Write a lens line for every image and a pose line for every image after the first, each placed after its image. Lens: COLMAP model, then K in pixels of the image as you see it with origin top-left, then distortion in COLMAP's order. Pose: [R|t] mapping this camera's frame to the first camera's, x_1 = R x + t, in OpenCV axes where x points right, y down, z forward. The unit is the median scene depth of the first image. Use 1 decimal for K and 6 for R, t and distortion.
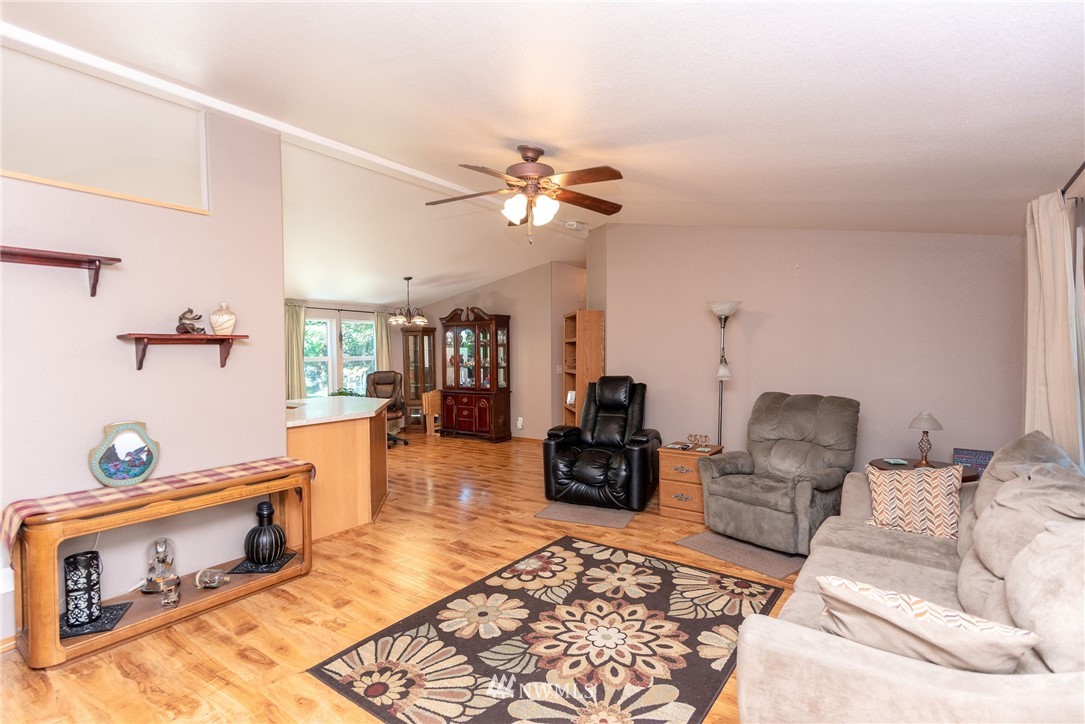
lens RADIAL K [[524.9, 0, 542.5], [0, 524.9, 362.0], [0, 0, 1]] dist [0.022866, 0.000031]
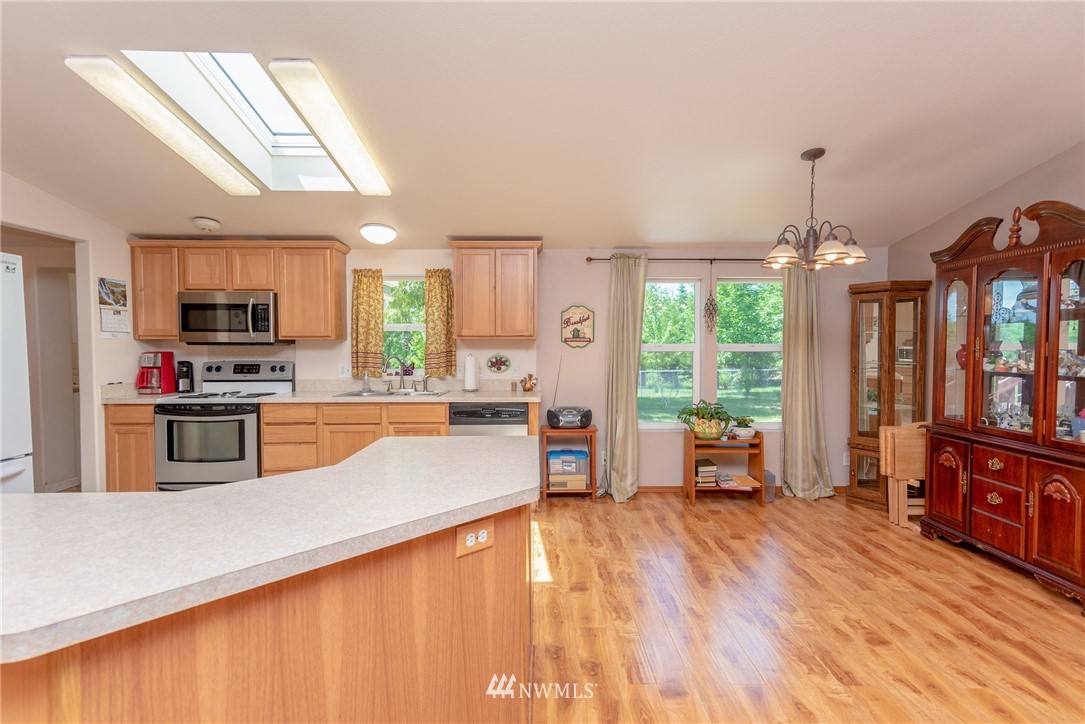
lens RADIAL K [[524.9, 0, 542.5], [0, 524.9, 362.0], [0, 0, 1]] dist [0.022866, 0.000031]
pose [[0.595807, 0.036283, -0.802307, -0.069440], [-0.020869, 0.999341, 0.029696, -0.006300], [0.802856, -0.000950, 0.596172, 0.936895]]
